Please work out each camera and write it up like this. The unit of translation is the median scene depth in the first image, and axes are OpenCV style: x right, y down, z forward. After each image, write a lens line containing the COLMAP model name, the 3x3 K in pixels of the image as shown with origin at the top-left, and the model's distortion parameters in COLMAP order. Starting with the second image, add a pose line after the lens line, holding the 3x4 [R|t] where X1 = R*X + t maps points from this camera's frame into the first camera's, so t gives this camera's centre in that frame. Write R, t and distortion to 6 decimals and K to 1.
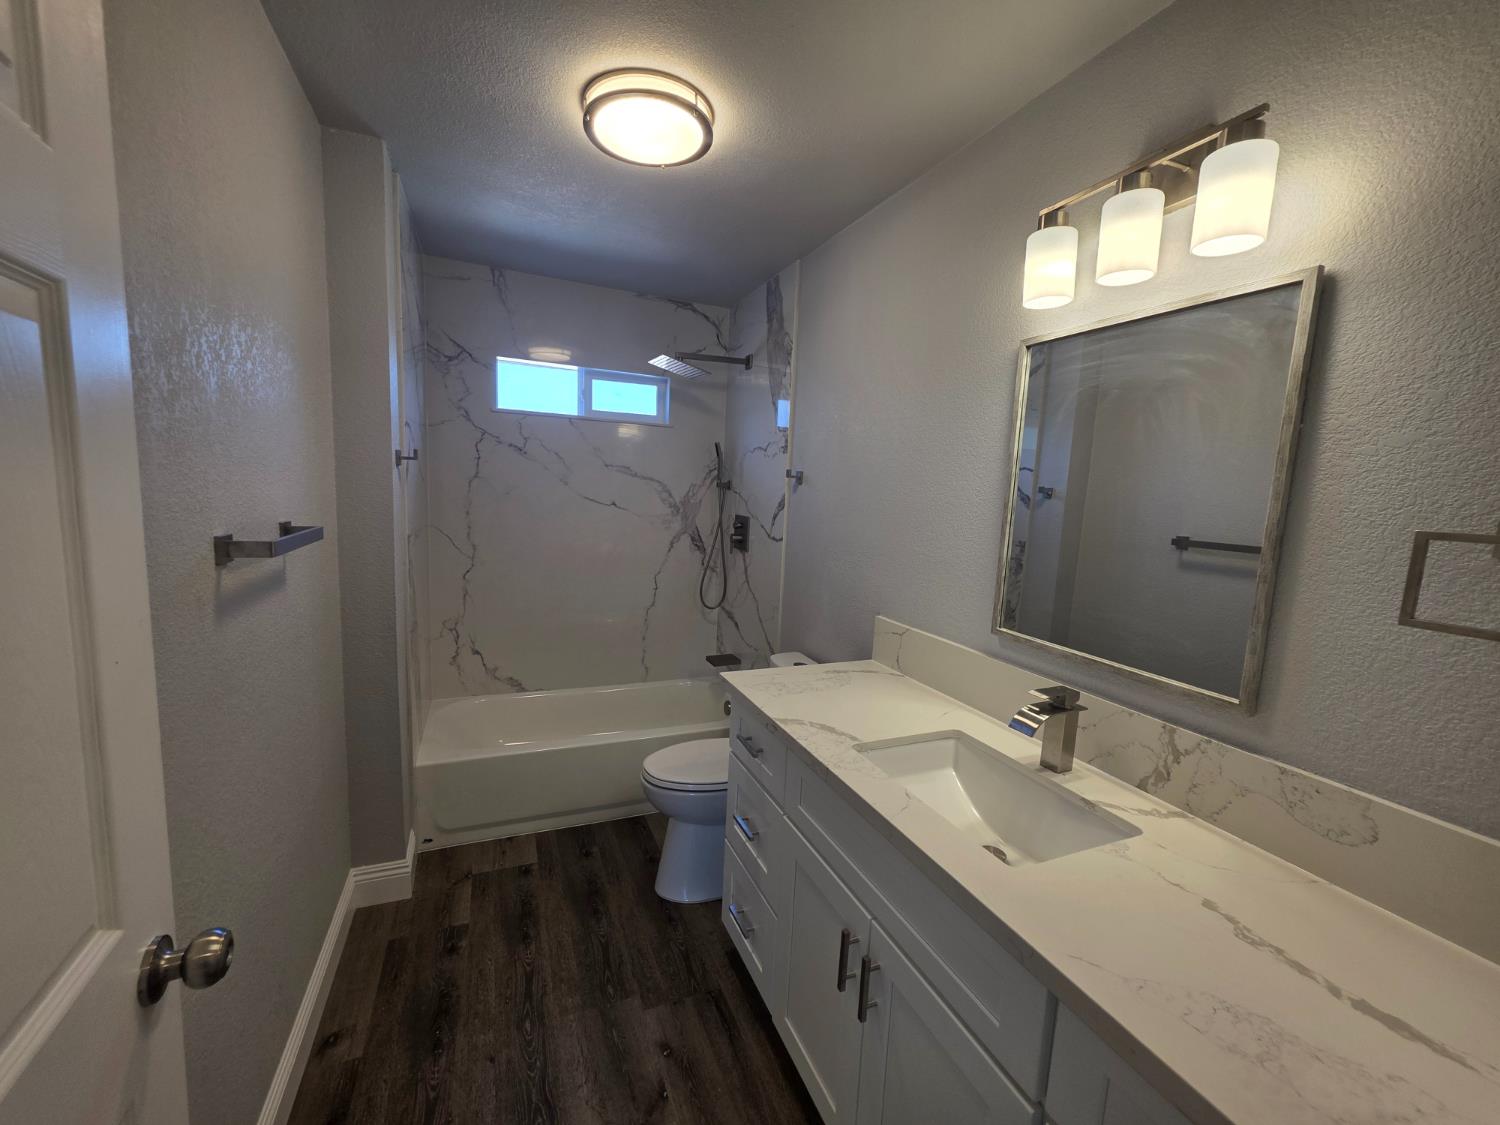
lens RADIAL K [[599.2, 0, 747.2], [0, 599.2, 558.5], [0, 0, 1]] dist [0.002860, -0.000214]
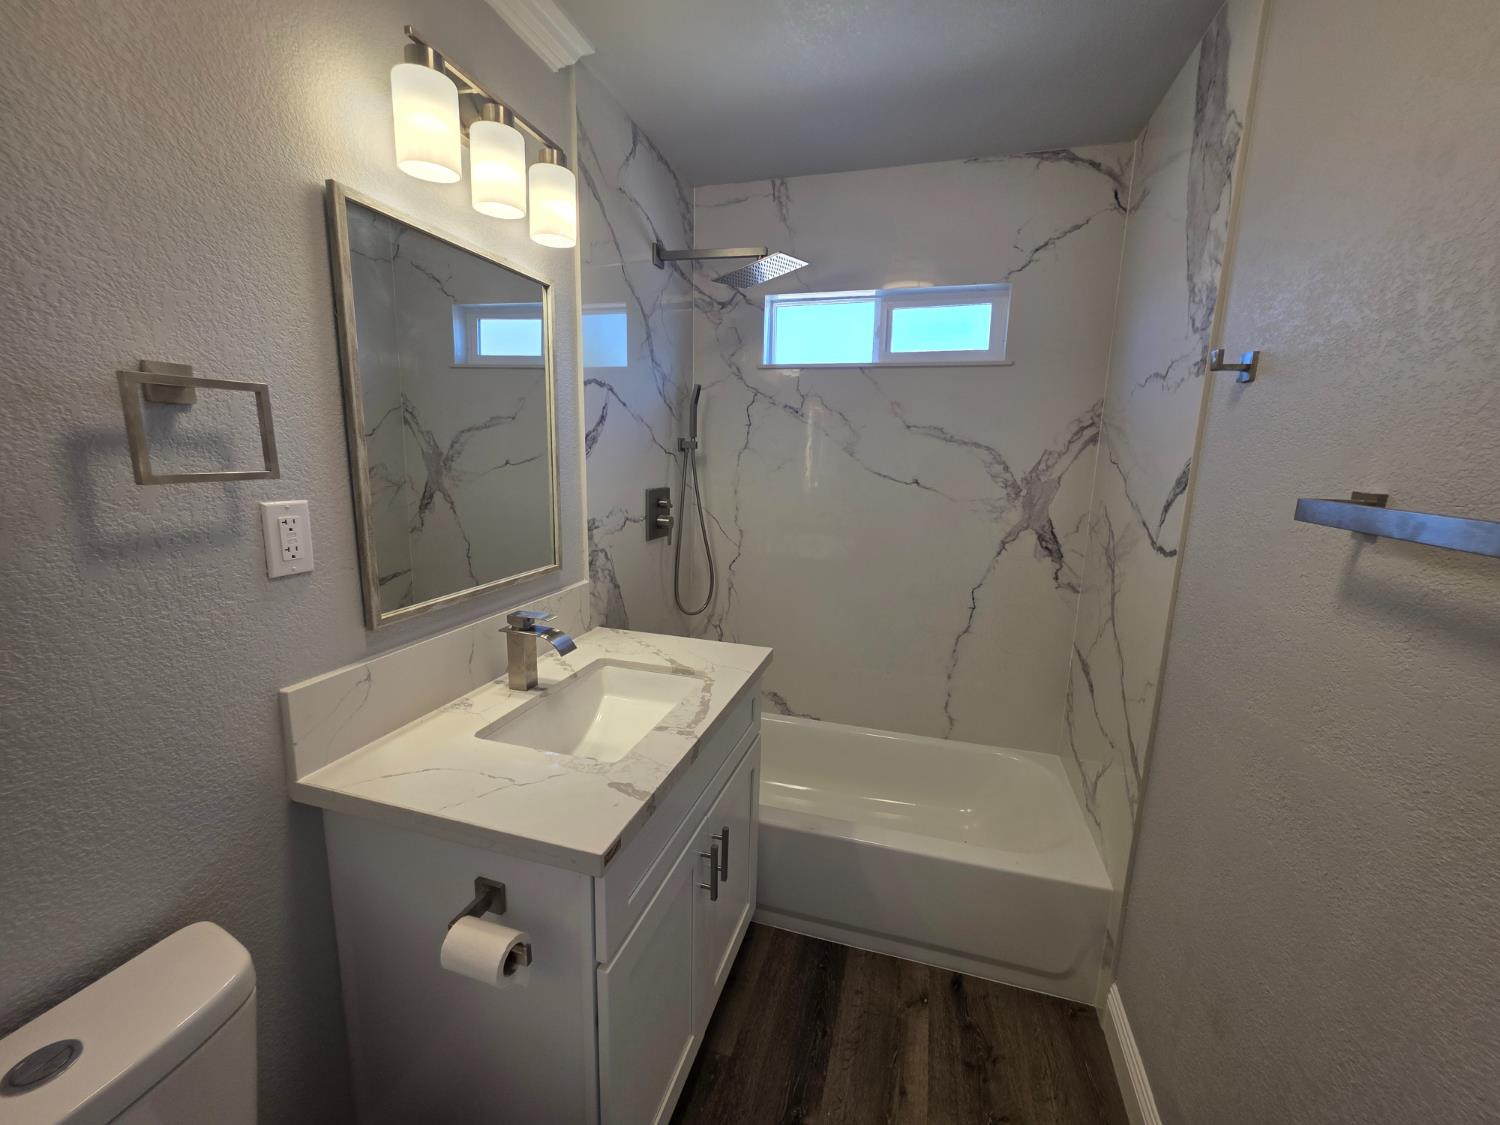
lens RADIAL K [[612.2, 0, 755.5], [0, 612.2, 568.7], [0, 0, 1]] dist [0.001893, 0.000031]
pose [[0.765813, 0.092773, -0.636336, 0.101140], [-0.064813, 0.995635, 0.067155, -0.026032], [0.639789, -0.010186, 0.768483, 0.330153]]
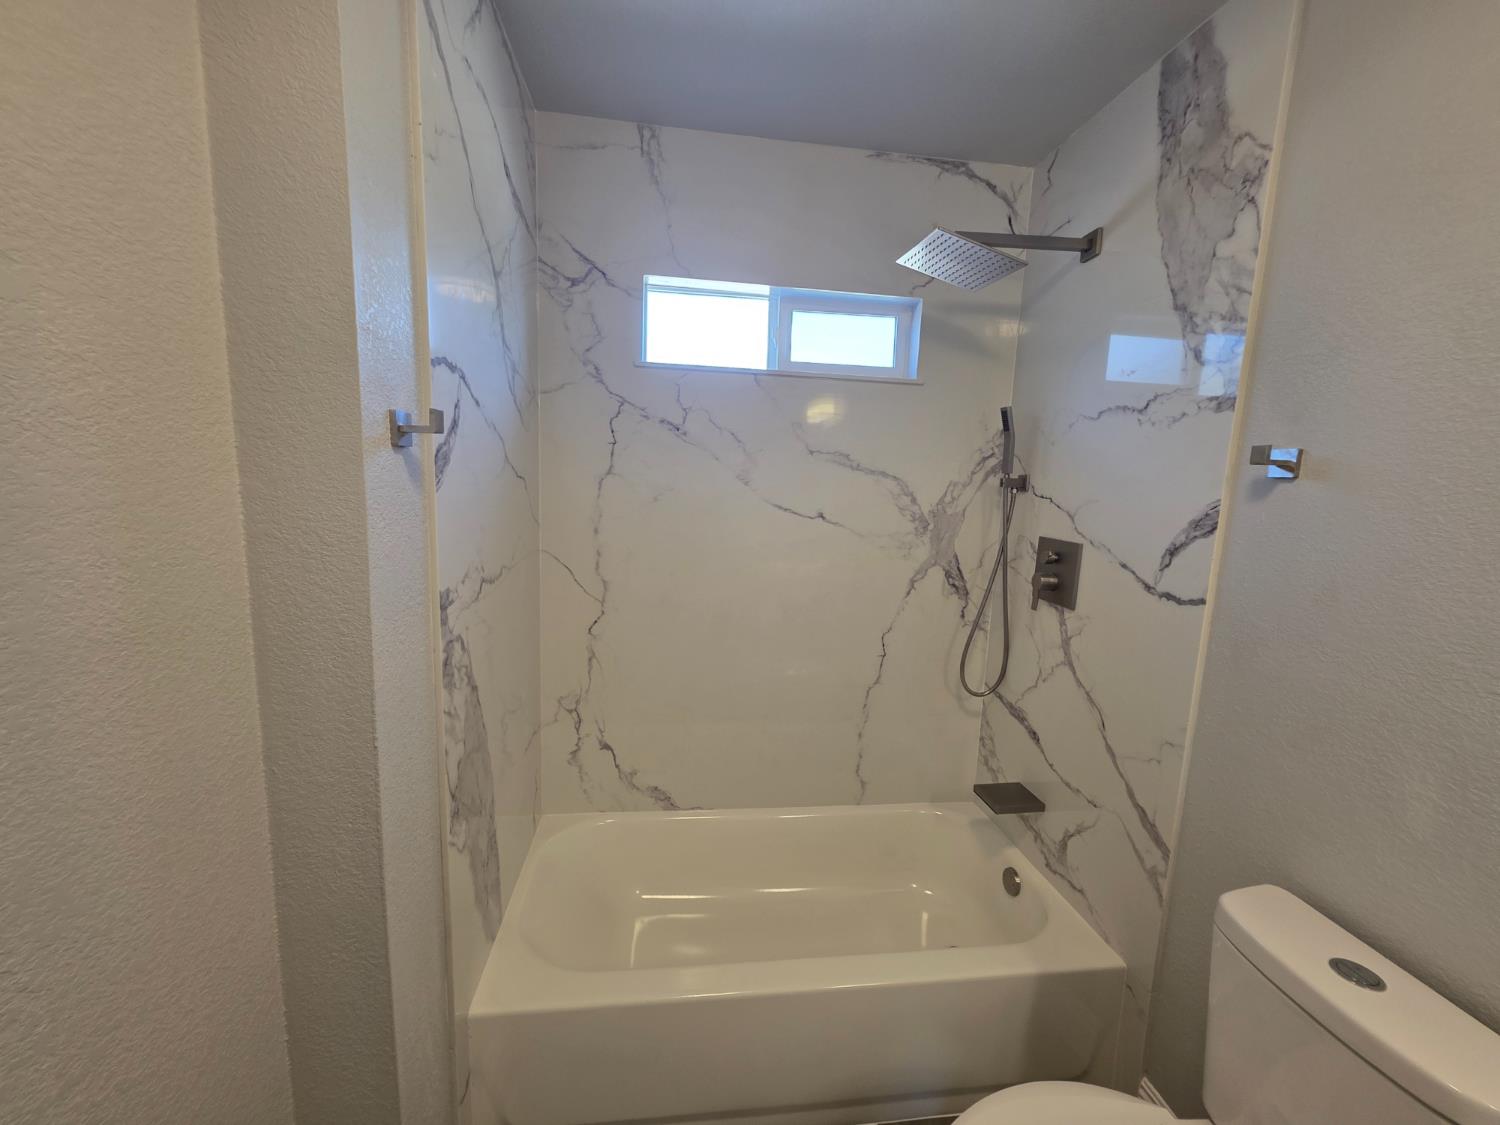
lens RADIAL K [[623.9, 0, 740.0], [0, 623.9, 570.1], [0, 0, 1]] dist [0.002053, 0.000123]
pose [[0.959761, 0.031229, -0.279075, -0.125135], [-0.026548, 0.999437, 0.020539, -0.047695], [0.279559, -0.012304, 0.960050, 0.377433]]
